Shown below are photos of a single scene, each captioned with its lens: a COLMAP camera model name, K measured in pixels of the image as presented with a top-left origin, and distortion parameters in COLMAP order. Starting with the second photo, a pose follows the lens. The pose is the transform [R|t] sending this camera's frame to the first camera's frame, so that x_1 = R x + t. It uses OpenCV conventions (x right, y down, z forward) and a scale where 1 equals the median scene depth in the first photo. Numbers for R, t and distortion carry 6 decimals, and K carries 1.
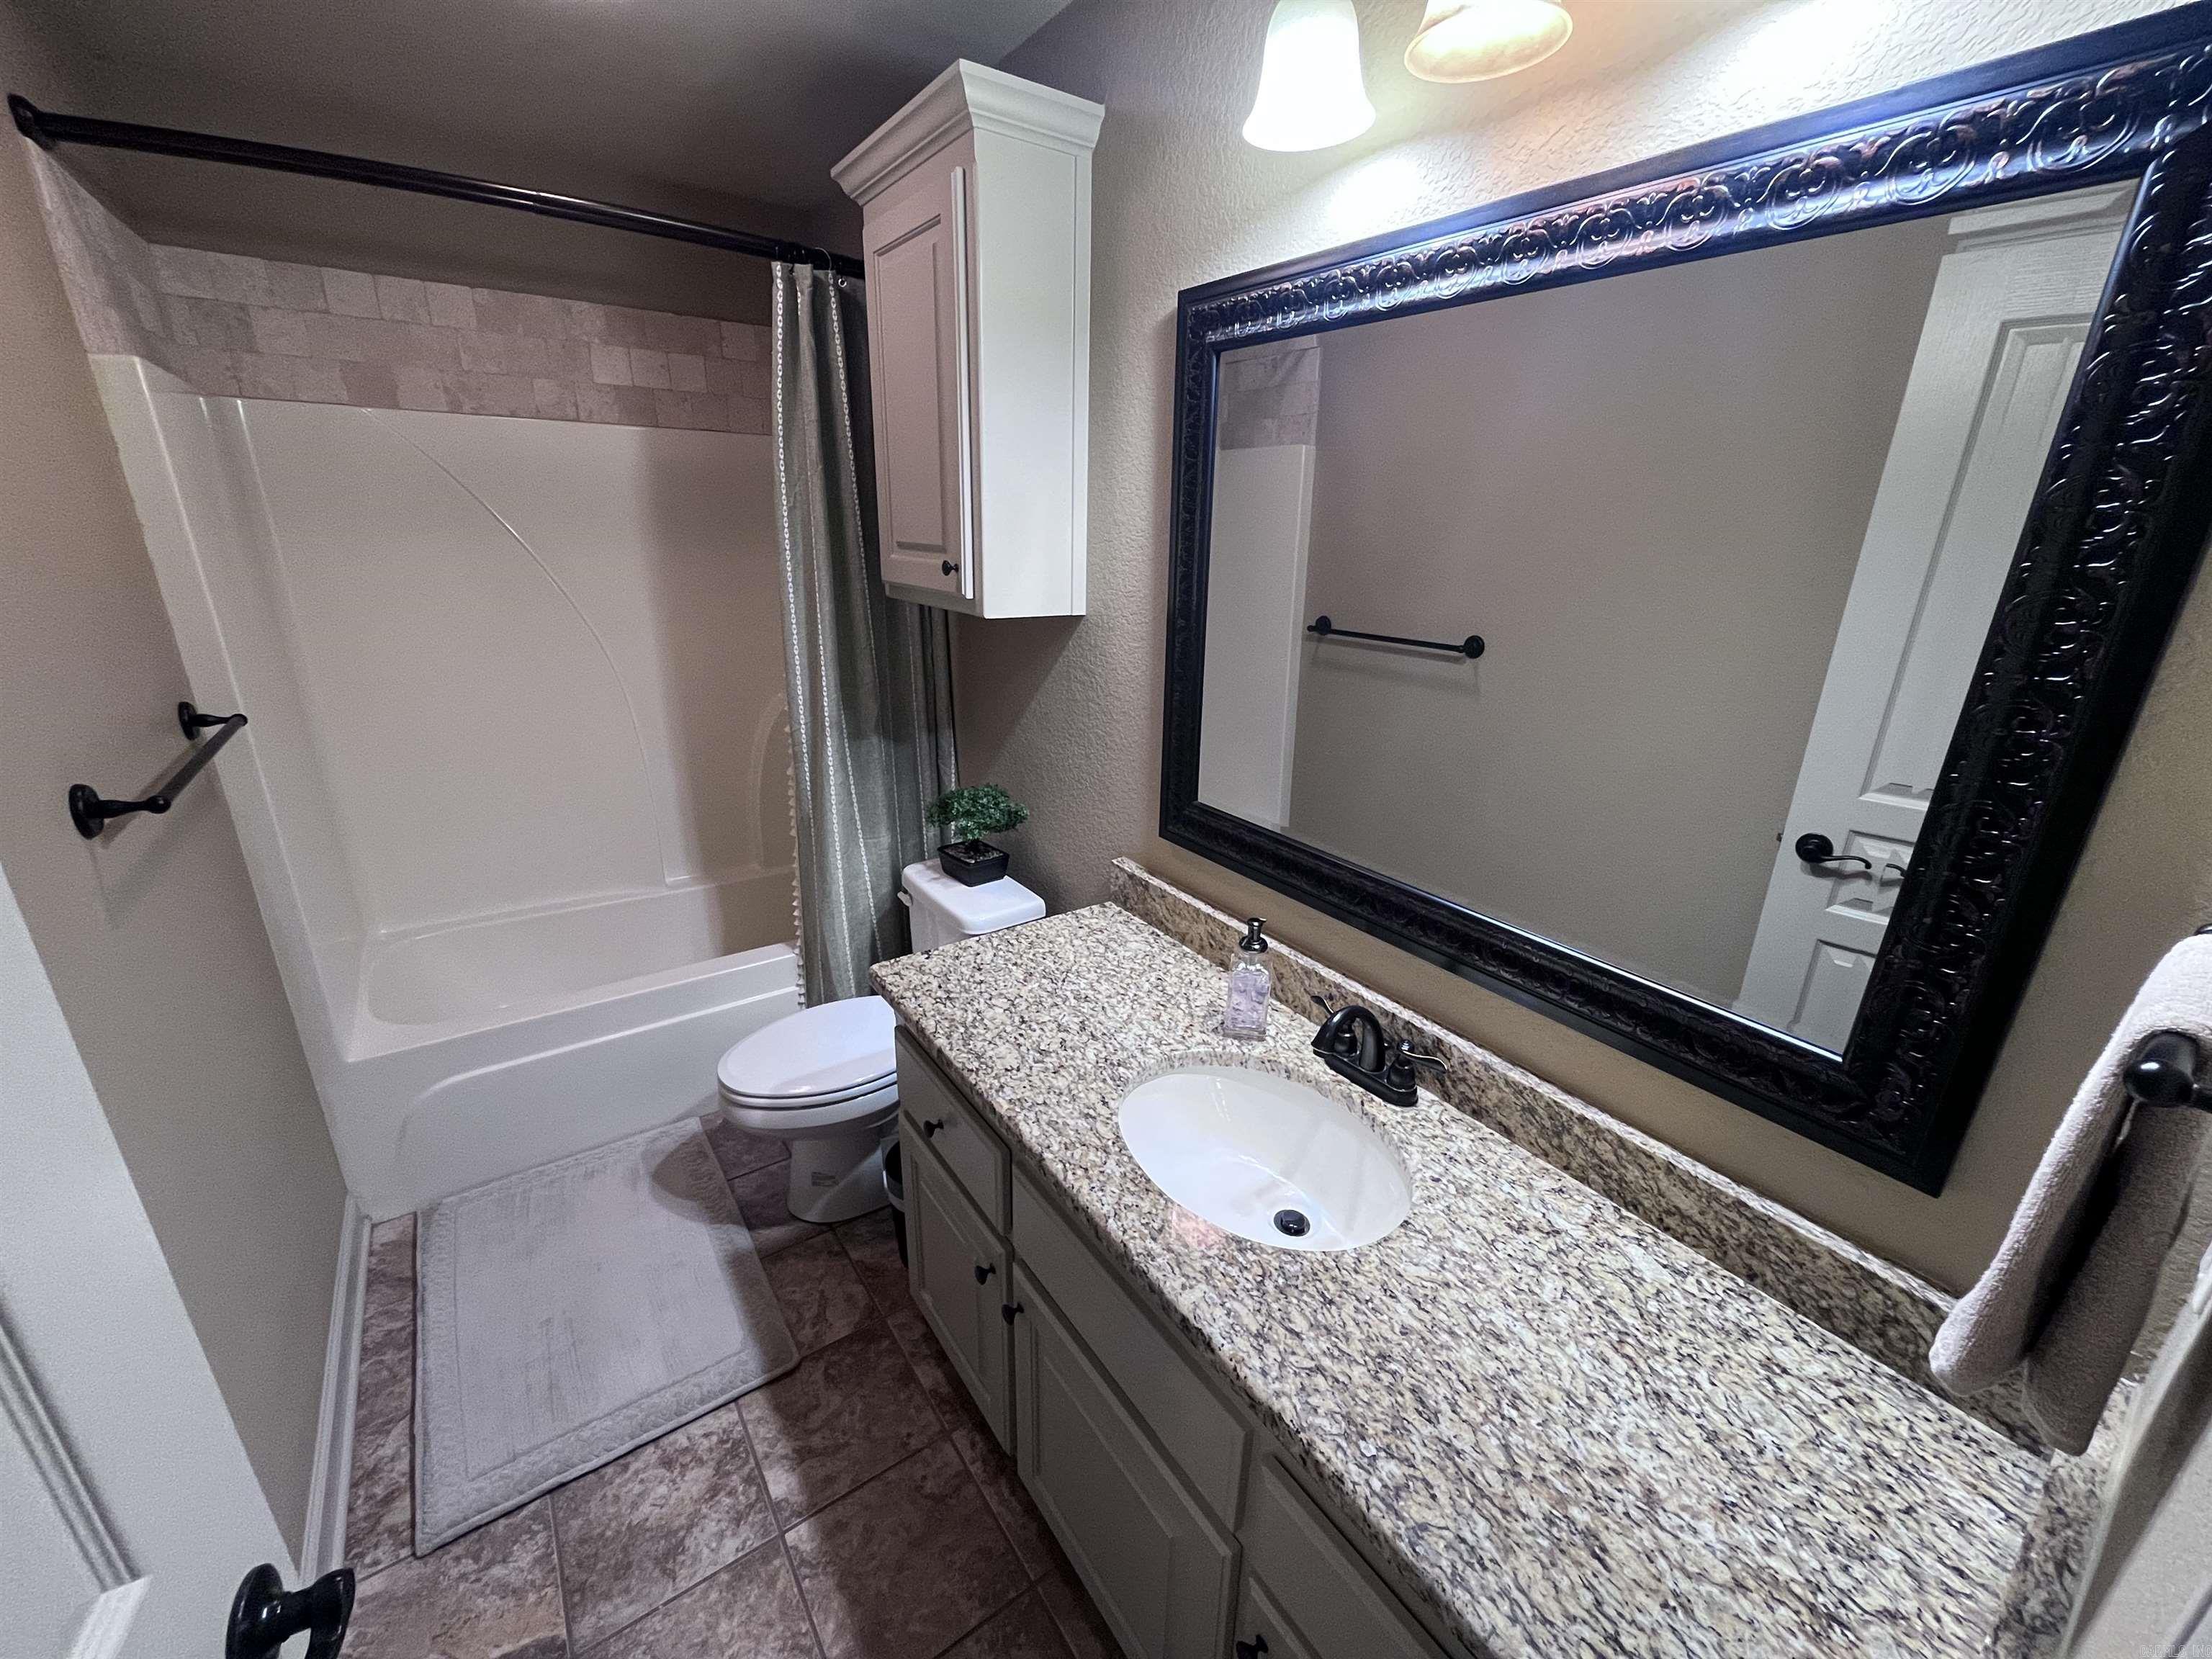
lens RADIAL K [[893.3, 0, 1106.0], [0, 893.3, 829.5], [0, 0, 1]] dist [-0.002280, 0.000035]
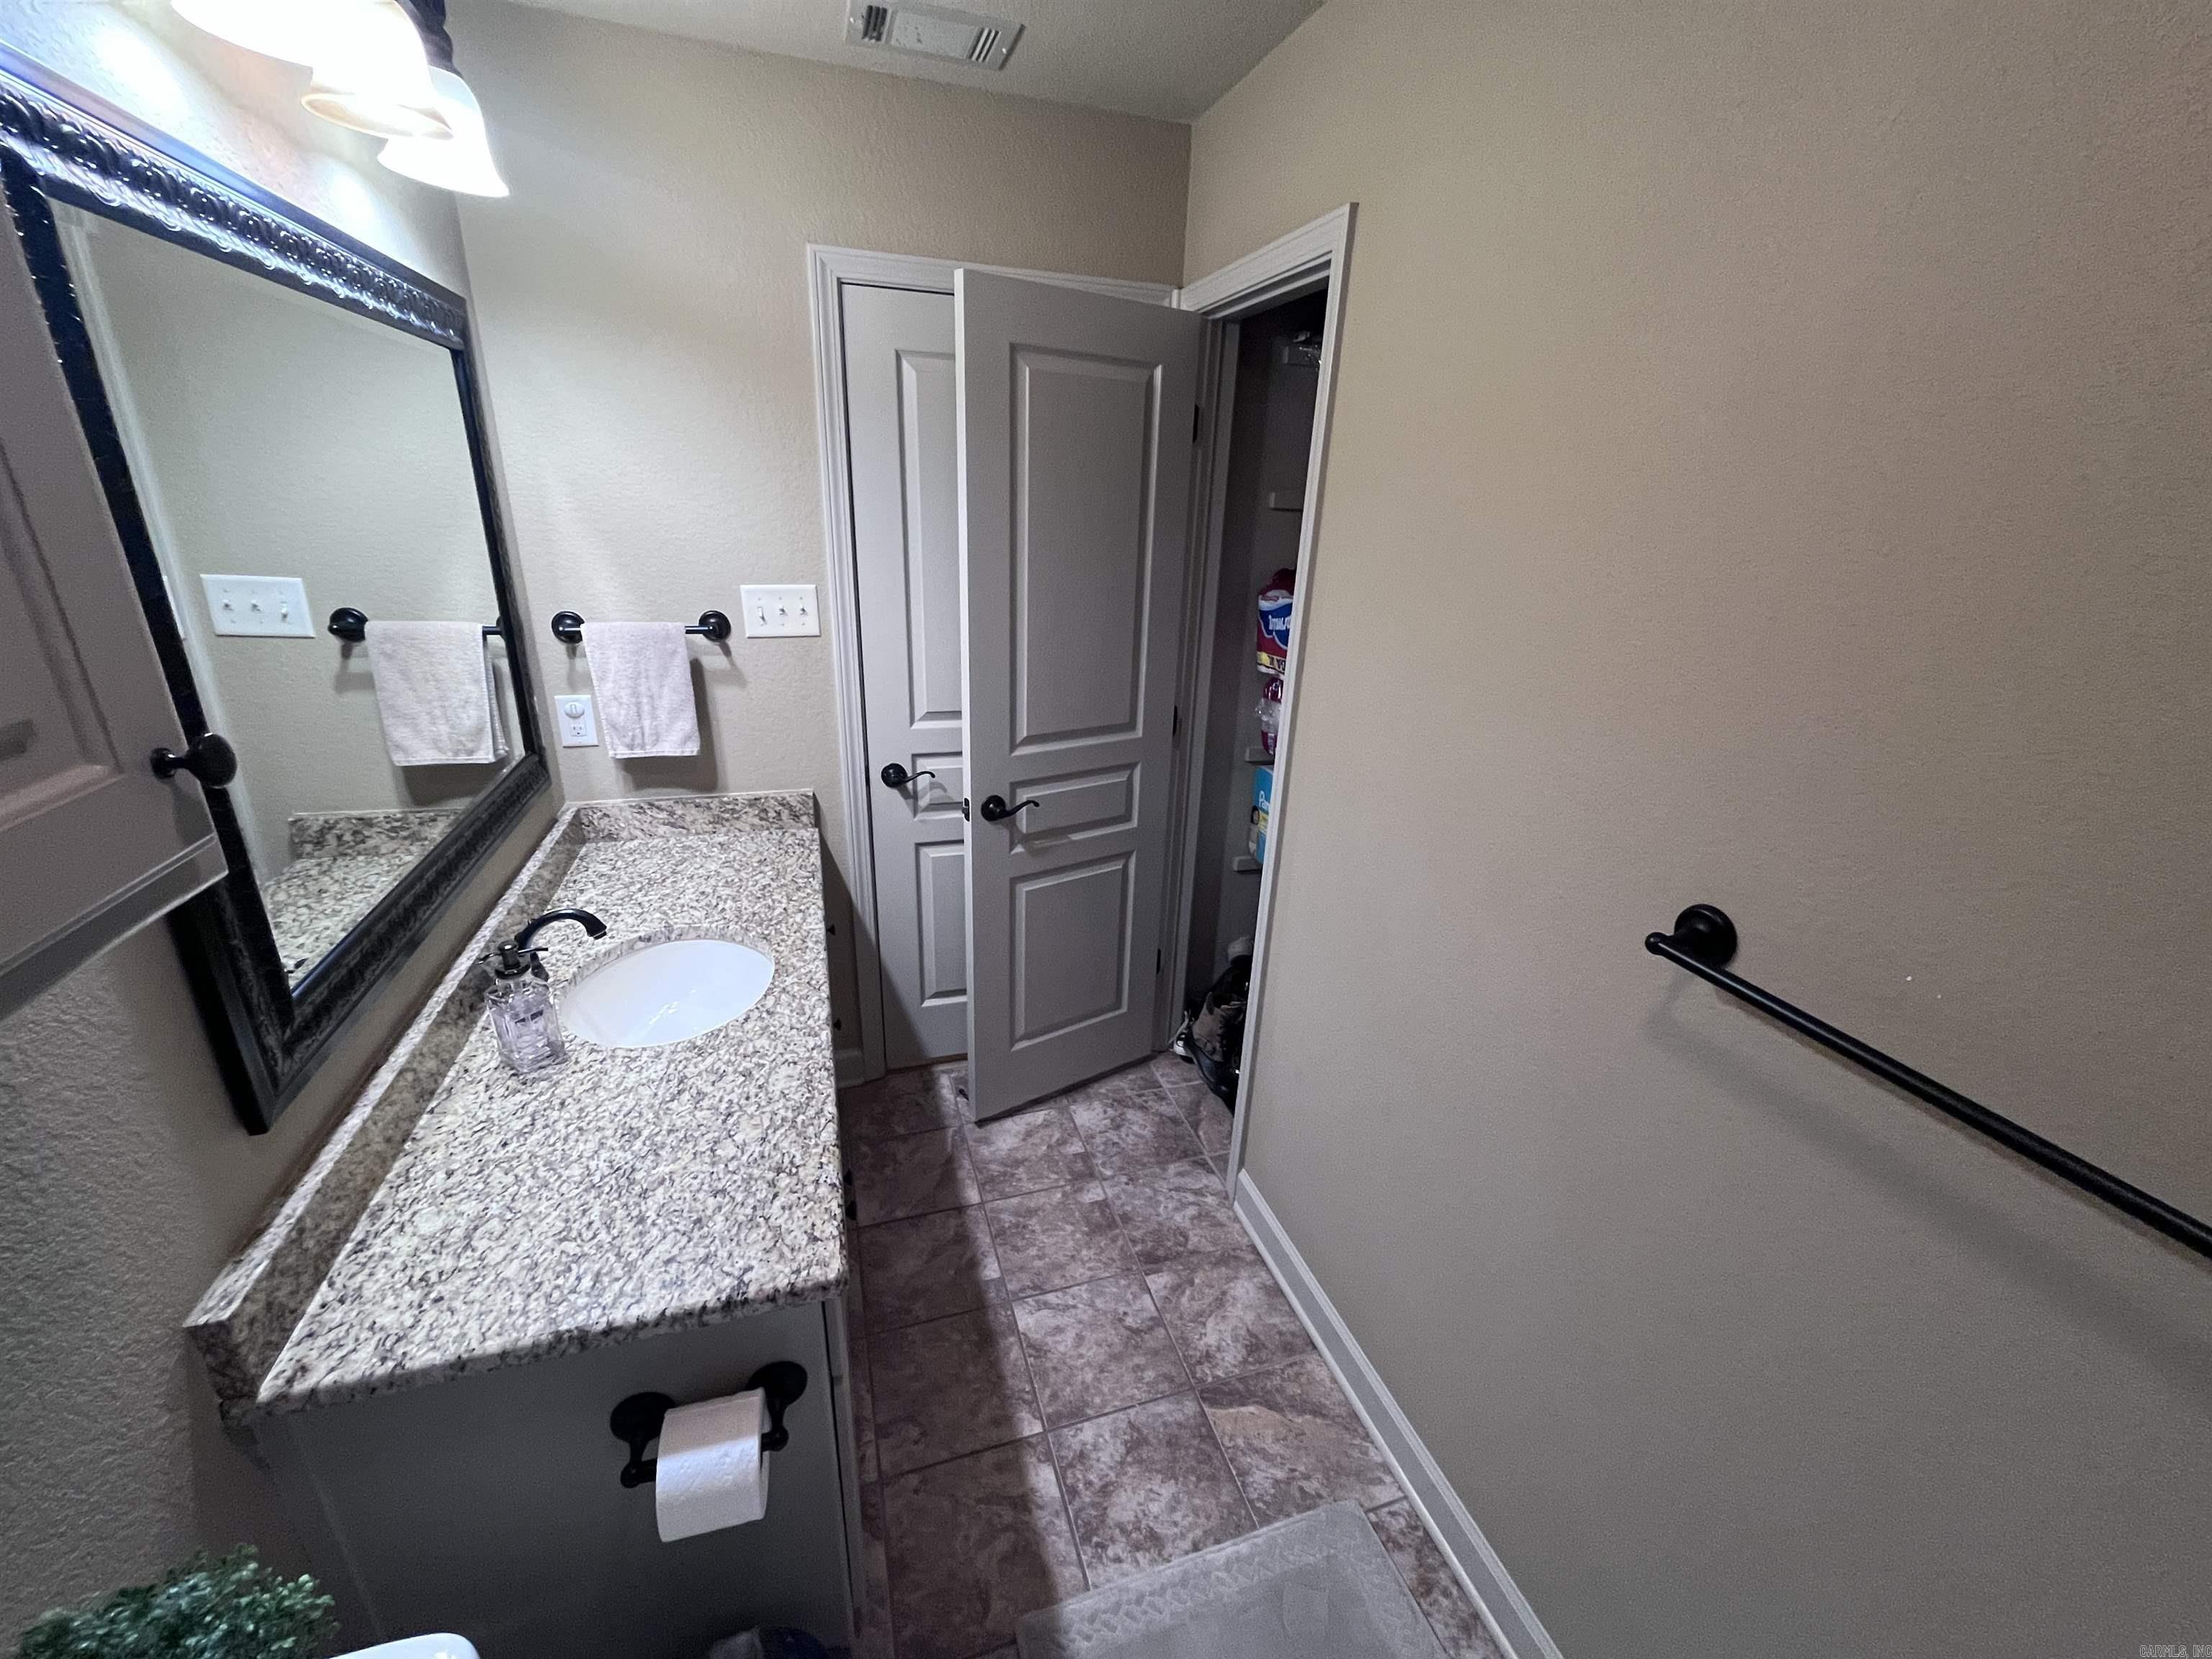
lens RADIAL K [[893.3, 0, 1106.0], [0, 893.3, 829.5], [0, 0, 1]] dist [-0.002280, 0.000035]
pose [[-0.953965, -0.156957, 0.255569, -0.631908], [0.042202, 0.773402, 0.632510, -0.538990], [-0.296934, 0.614177, -0.731174, 1.390321]]
